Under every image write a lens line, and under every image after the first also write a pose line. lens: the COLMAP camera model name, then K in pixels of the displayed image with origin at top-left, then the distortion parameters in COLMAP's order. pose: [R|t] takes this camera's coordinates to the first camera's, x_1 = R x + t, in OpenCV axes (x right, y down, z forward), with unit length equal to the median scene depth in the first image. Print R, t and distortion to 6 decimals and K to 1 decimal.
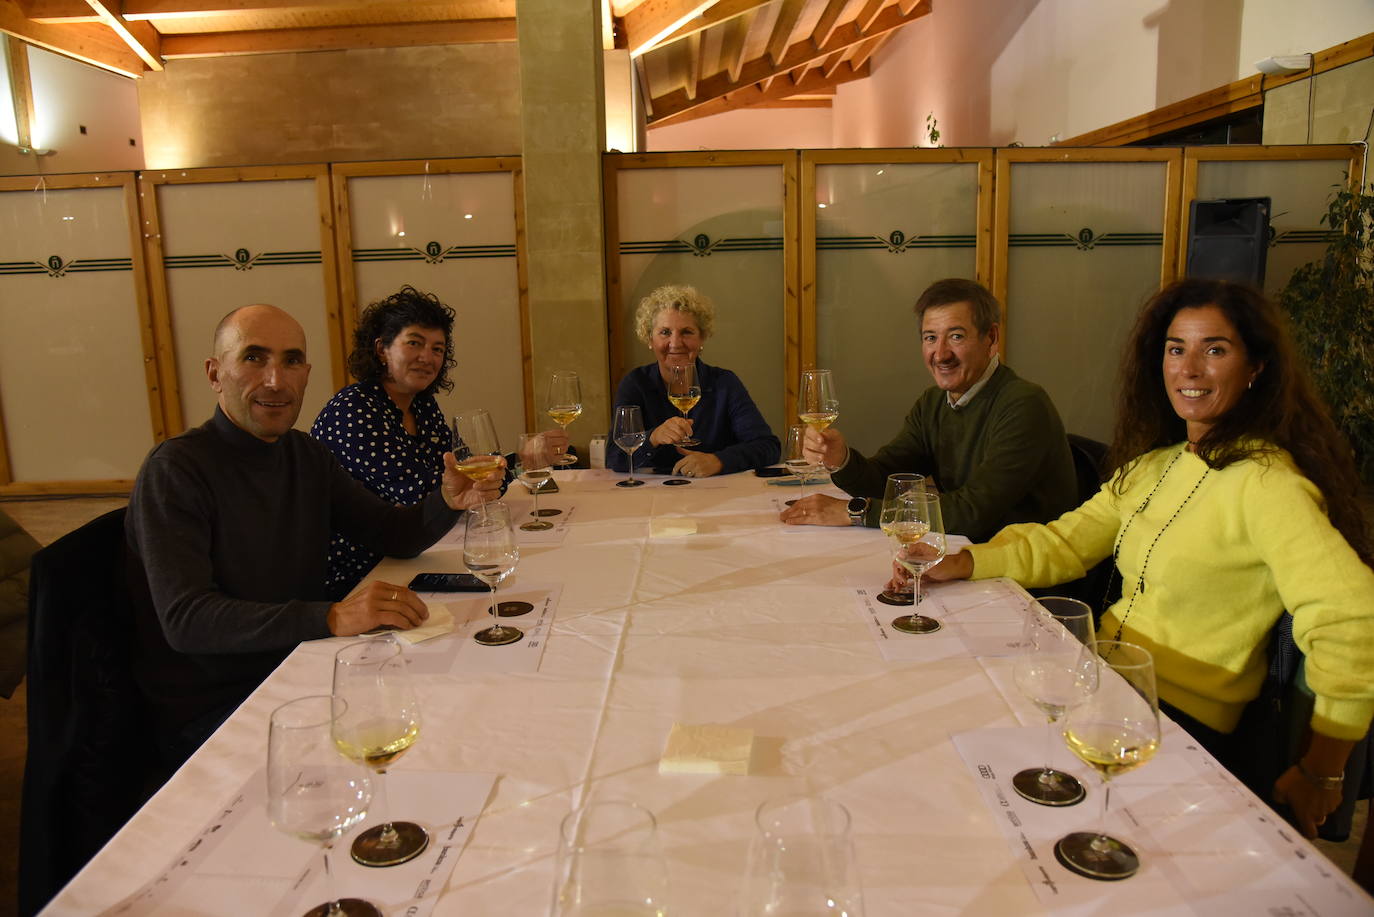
lens RADIAL K [[951.3, 0, 690.5], [0, 951.3, 461.1], [0, 0, 1]] dist [-0.103677, 0.057256]
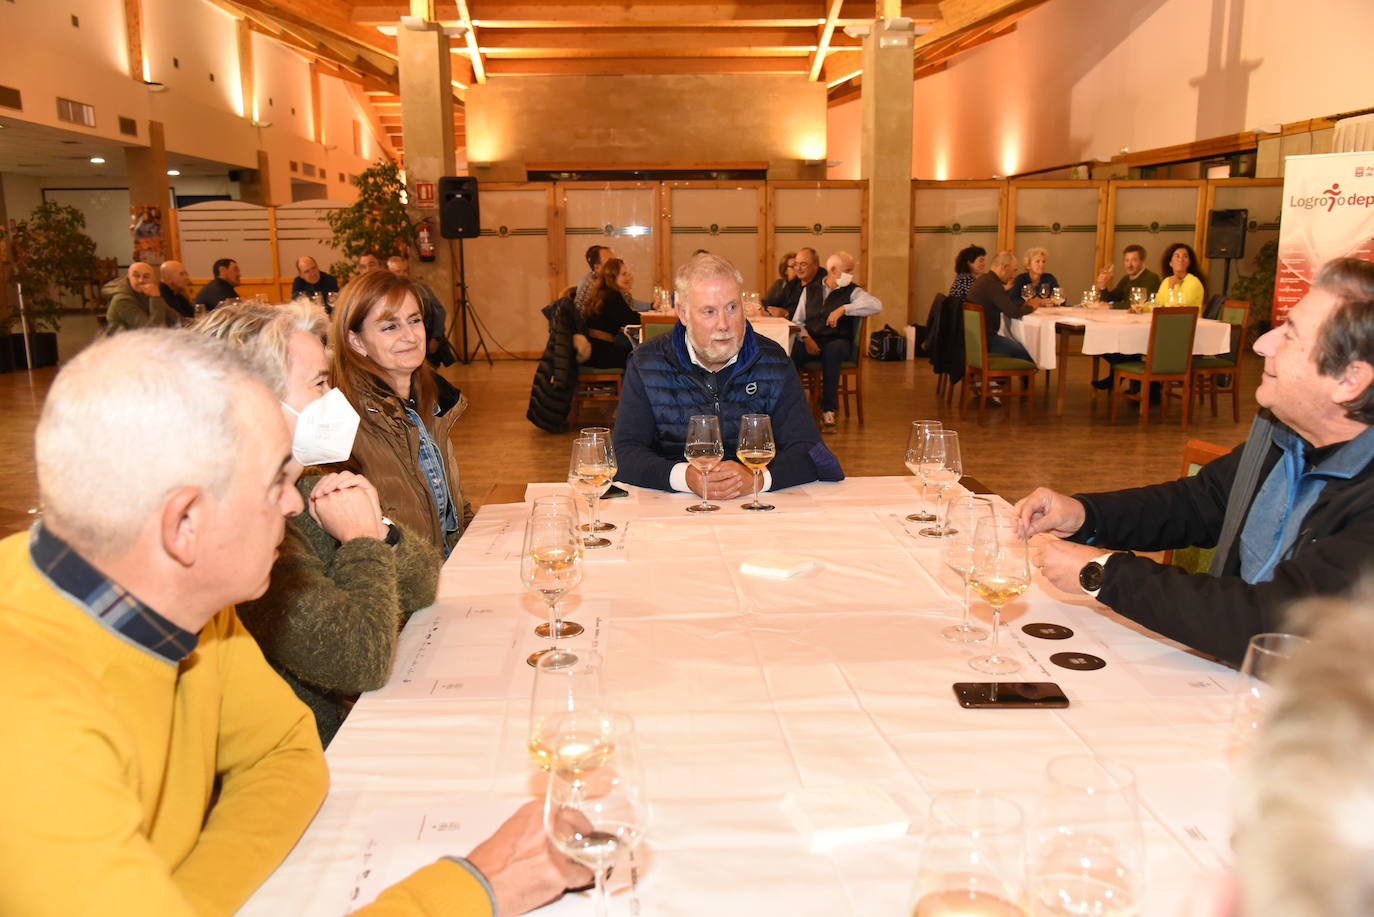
lens RADIAL K [[1158.0, 0, 696.0], [0, 1158.0, 462.5], [0, 0, 1]] dist [-0.027204, 0.055005]
pose [[0.998629, 0.006932, 0.051876, -0.619089], [-0.006415, 0.999928, -0.010124, 0.266377], [-0.051942, 0.009778, 0.998602, -1.277682]]
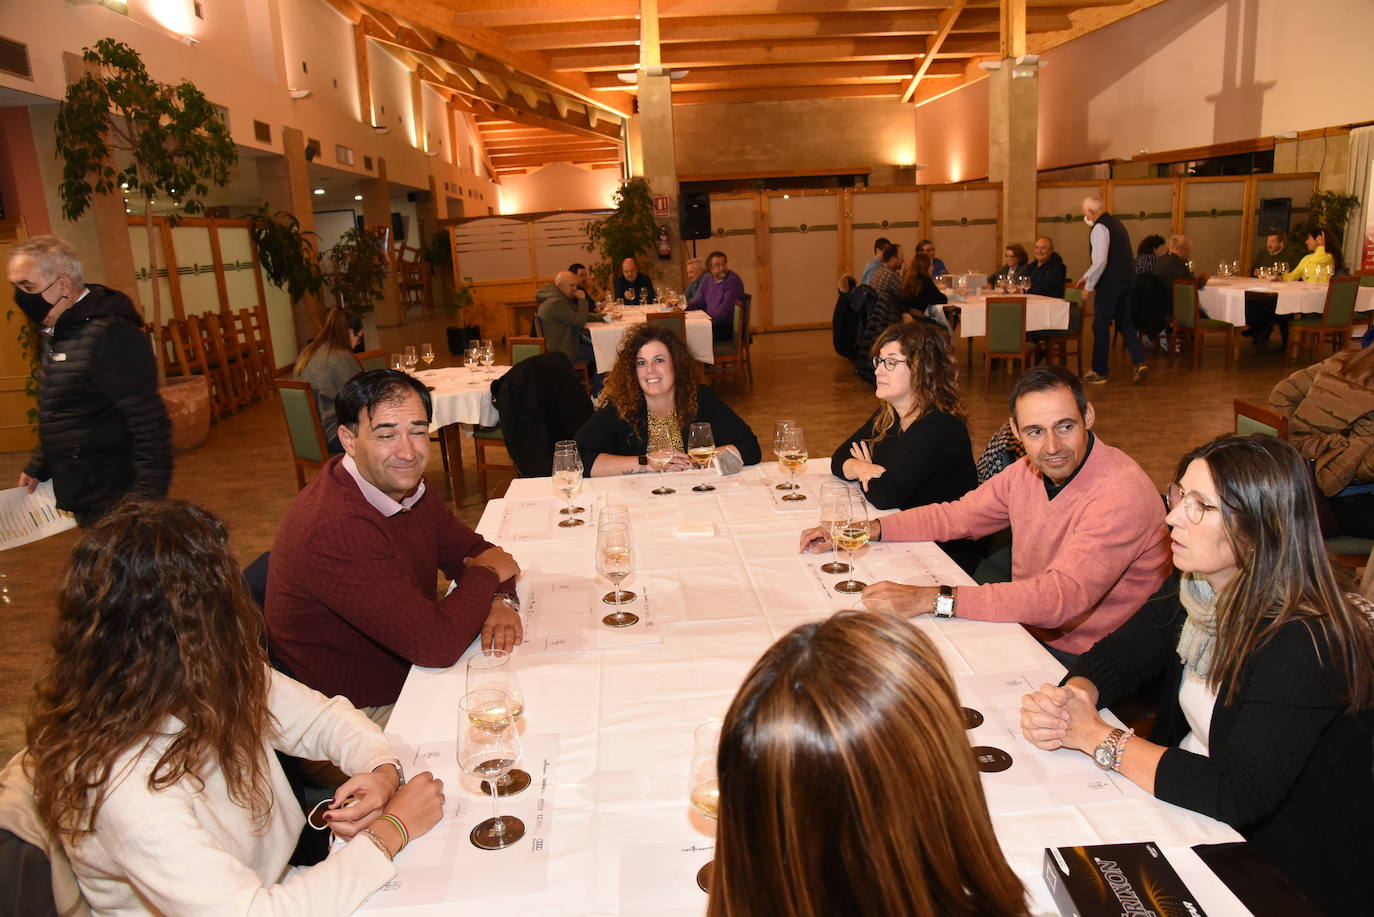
lens RADIAL K [[951.3, 0, 696.9], [0, 951.3, 458.8], [0, 0, 1]] dist [-0.103677, 0.057256]
pose [[0.996234, -0.044127, 0.074636, -1.131108], [0.041283, 0.998377, 0.039231, 0.254220], [-0.076246, -0.036002, 0.996439, -1.328938]]
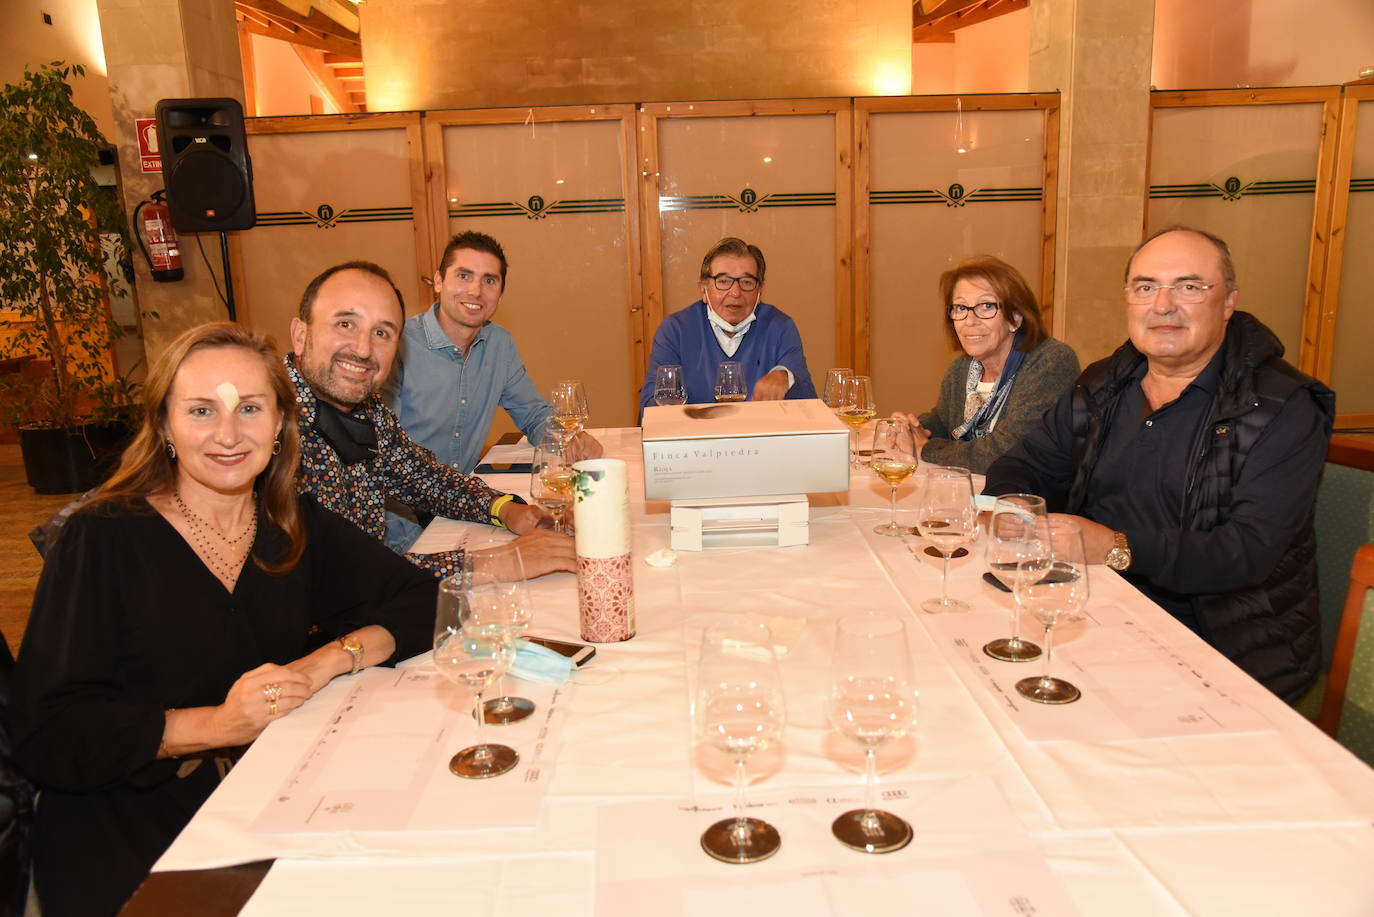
lens RADIAL K [[1067.8, 0, 684.7], [0, 1067.8, 452.0], [0, 0, 1]] dist [-0.042133, 0.042057]
pose [[0.999827, -0.011048, 0.014933, -0.549017], [0.010949, 0.999918, 0.006688, 0.025027], [-0.015005, -0.006524, 0.999866, -0.063502]]
